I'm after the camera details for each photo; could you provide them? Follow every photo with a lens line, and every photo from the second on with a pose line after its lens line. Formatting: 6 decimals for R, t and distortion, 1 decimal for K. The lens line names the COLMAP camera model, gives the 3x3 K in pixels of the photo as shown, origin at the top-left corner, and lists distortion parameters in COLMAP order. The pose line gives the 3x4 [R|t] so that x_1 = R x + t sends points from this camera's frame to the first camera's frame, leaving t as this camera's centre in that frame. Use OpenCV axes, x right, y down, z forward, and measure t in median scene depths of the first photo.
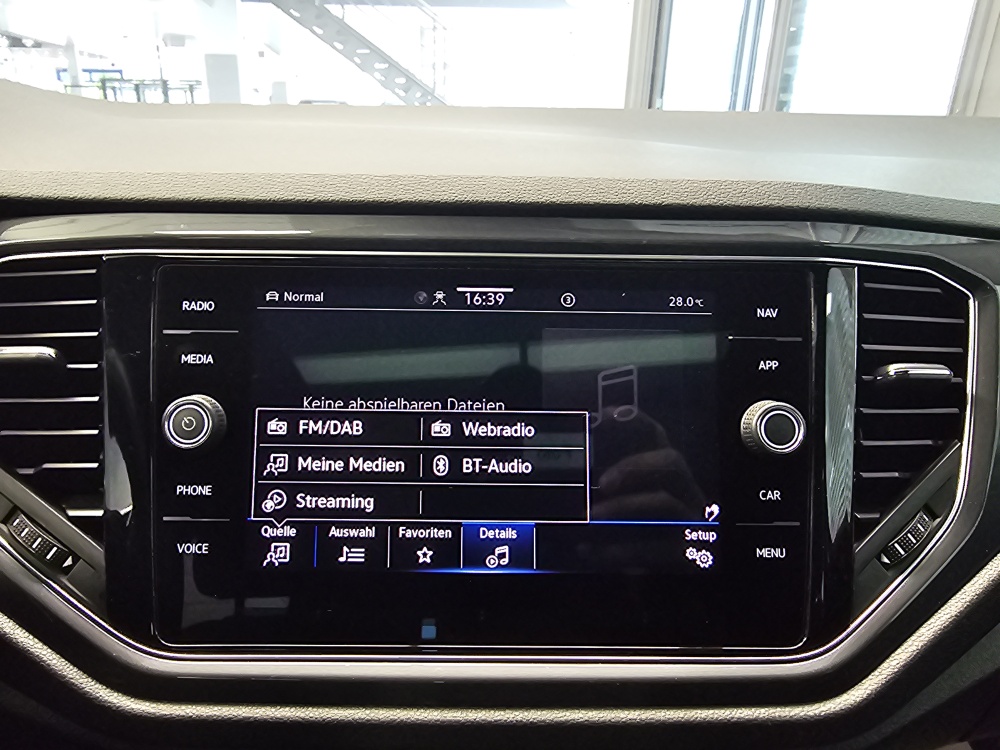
lens RADIAL K [[684.2, 0, 457.3], [0, 684.2, 371.2], [0, 0, 1]] dist [0.003509, -0.001928]
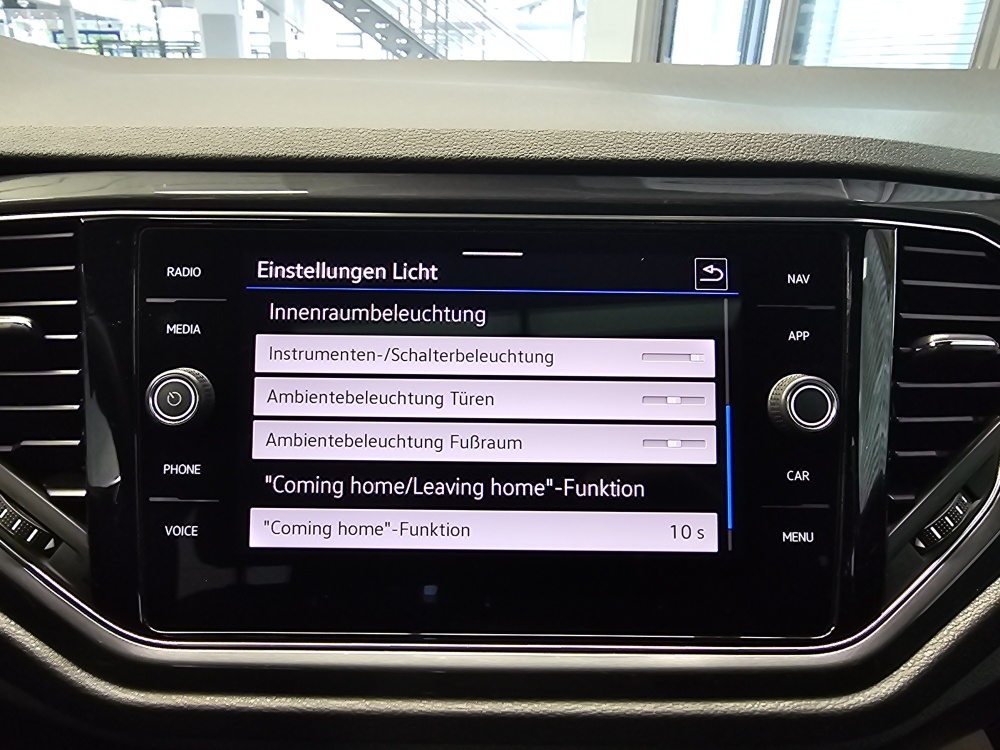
lens RADIAL K [[684.2, 0, 452.7], [0, 684.2, 366.5], [0, 0, 1]] dist [0.003509, -0.001928]
pose [[0.999952, 0.000276, -0.009743, -0.004063], [0.000133, 0.999120, 0.041946, -0.006214], [0.009746, -0.041945, 0.999072, 0.070696]]
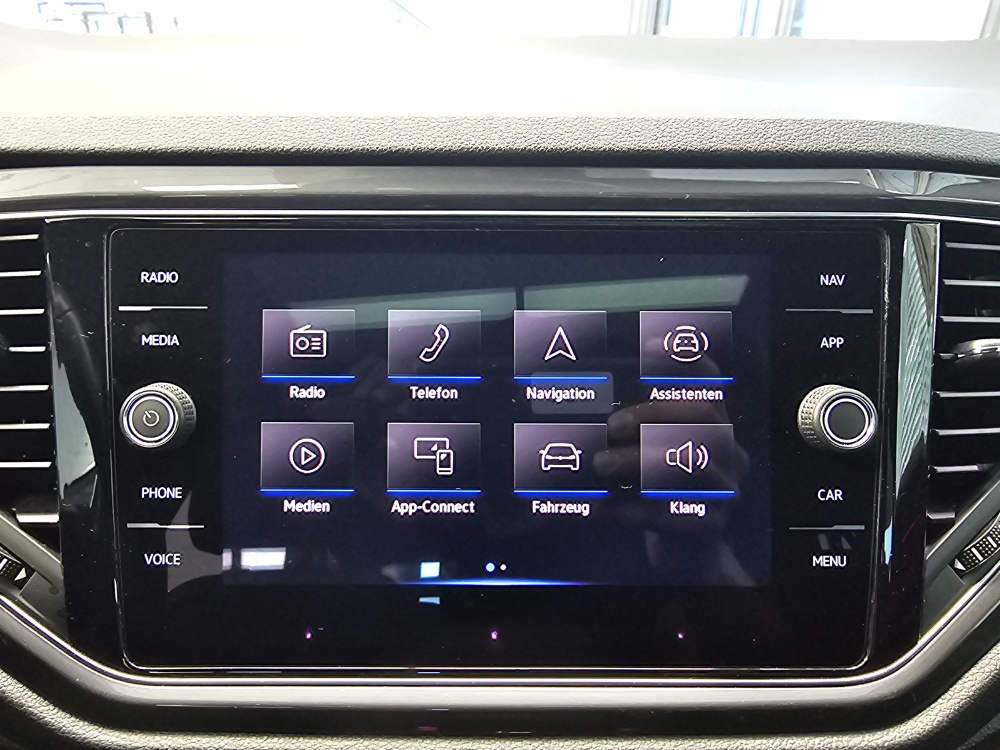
lens RADIAL K [[684.2, 0, 447.2], [0, 684.2, 364.1], [0, 0, 1]] dist [0.003509, -0.001928]
pose [[0.999932, -0.006815, -0.009462, -0.014201], [0.007514, 0.997090, 0.075861, -0.050700], [0.008917, -0.075927, 0.997073, 0.150711]]
